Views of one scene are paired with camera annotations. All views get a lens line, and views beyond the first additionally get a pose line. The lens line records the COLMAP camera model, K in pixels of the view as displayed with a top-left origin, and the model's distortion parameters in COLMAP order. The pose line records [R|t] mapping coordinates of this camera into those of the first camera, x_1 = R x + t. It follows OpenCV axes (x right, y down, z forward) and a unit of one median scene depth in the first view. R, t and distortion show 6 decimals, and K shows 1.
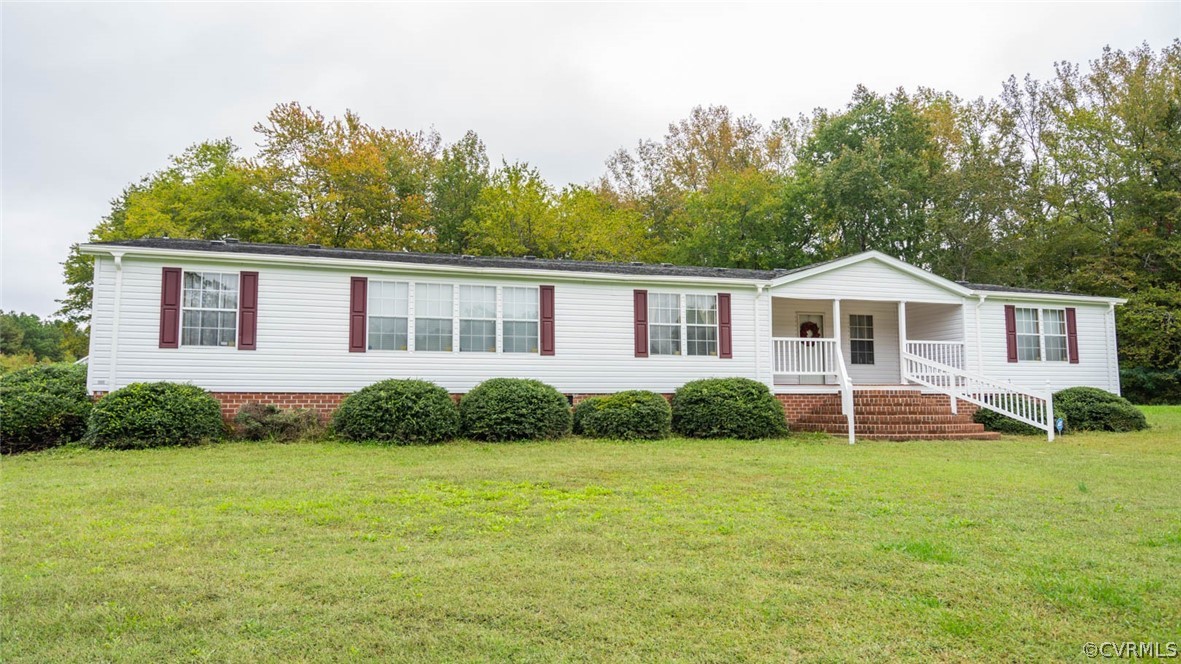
lens RADIAL K [[797.7, 0, 597.5], [0, 797.7, 338.1], [0, 0, 1]] dist [0.005244, -0.000784]
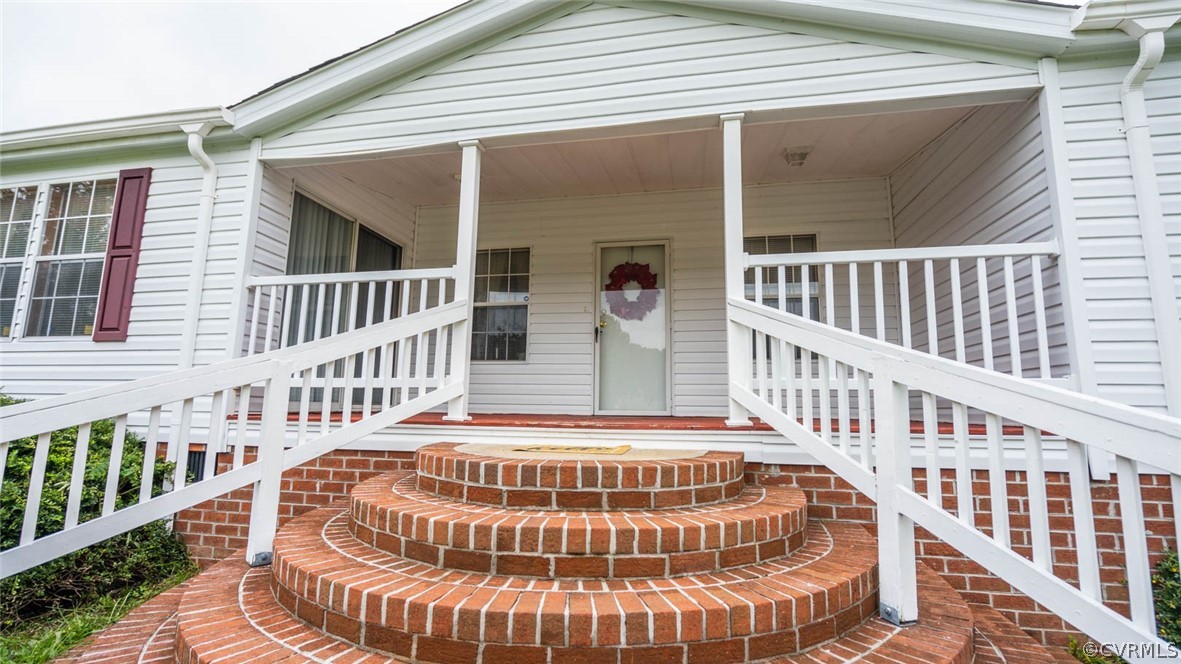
lens RADIAL K [[533.2, 0, 586.2], [0, 533.2, 333.7], [0, 0, 1]] dist [-0.001561, 0.001291]
pose [[0.869132, -0.050458, -0.491999, 0.413509], [0.024591, 0.997961, -0.058906, 0.036401], [0.493968, 0.039098, 0.868601, 0.796953]]
